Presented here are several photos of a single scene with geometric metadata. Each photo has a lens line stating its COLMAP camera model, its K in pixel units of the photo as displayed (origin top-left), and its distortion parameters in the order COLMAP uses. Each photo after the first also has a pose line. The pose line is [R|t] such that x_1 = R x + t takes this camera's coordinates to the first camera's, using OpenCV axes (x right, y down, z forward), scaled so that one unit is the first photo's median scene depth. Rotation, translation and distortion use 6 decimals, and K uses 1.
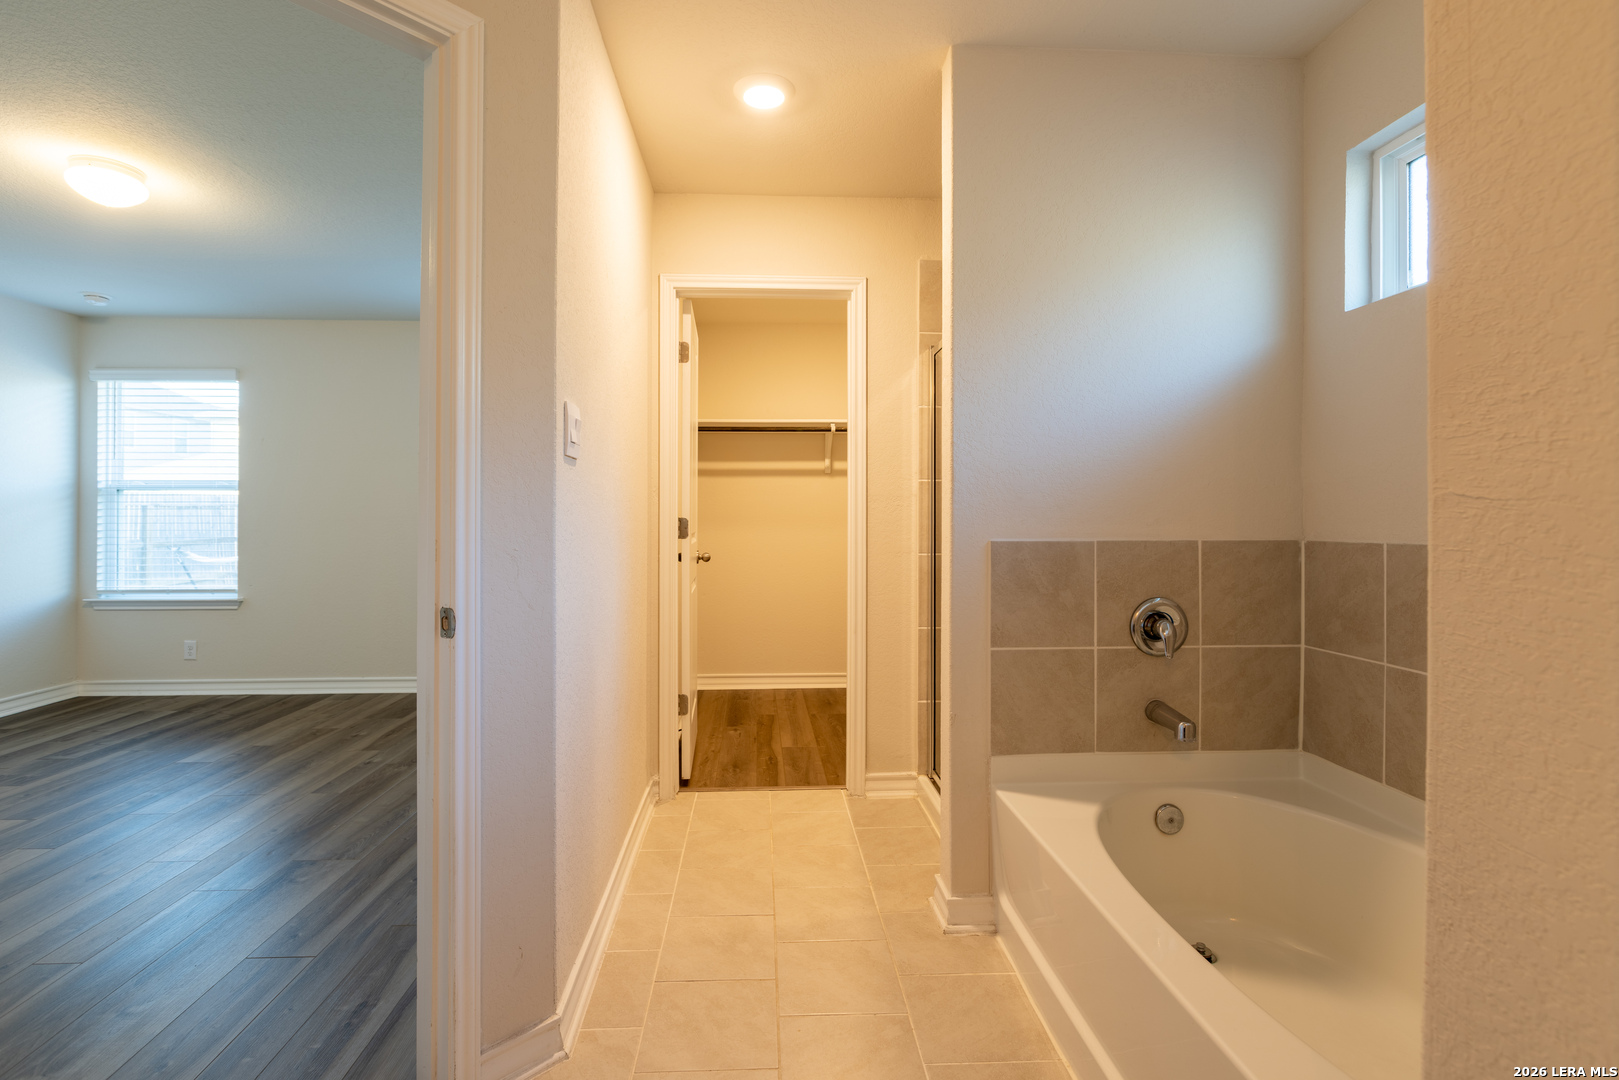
lens RADIAL K [[772.3, 0, 805.4], [0, 772.3, 516.7], [0, 0, 1]] dist [-0.006005, -0.001556]
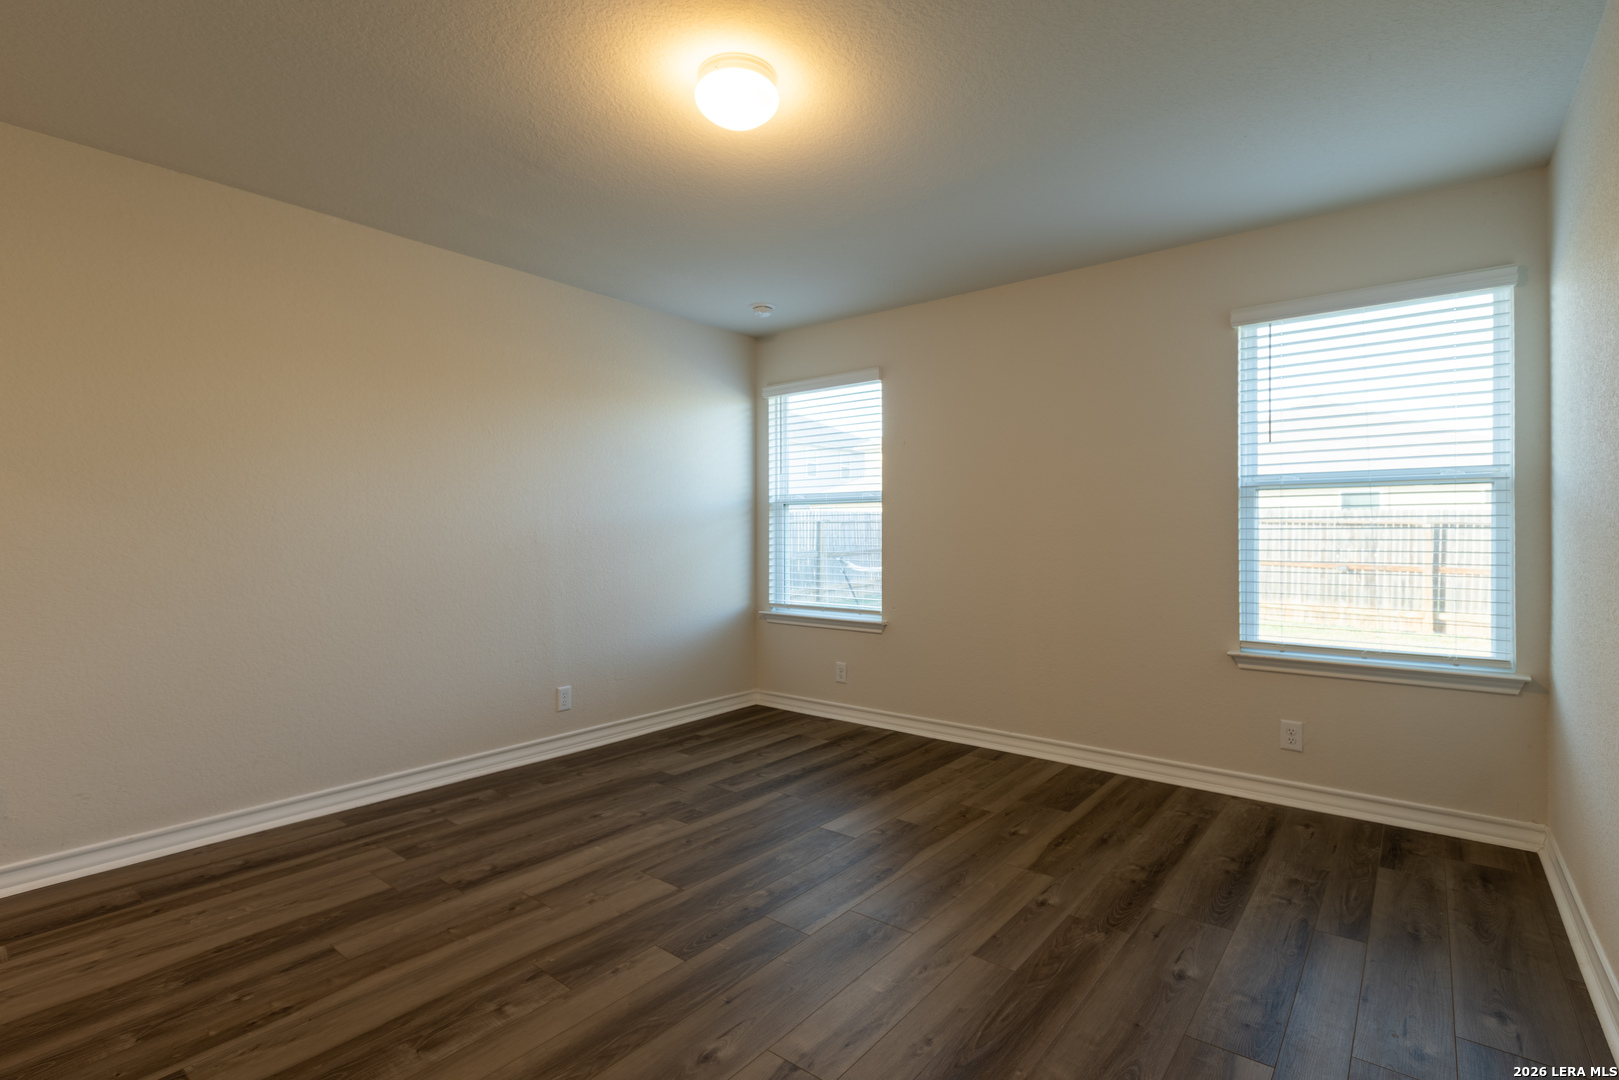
lens RADIAL K [[772.3, 0, 805.4], [0, 772.3, 516.7], [0, 0, 1]] dist [-0.006005, -0.001556]
pose [[0.740707, -0.015317, -0.671653, -0.199922], [0.003135, 0.999808, -0.019343, 0.000957], [0.671821, 0.012222, 0.740613, 0.275327]]
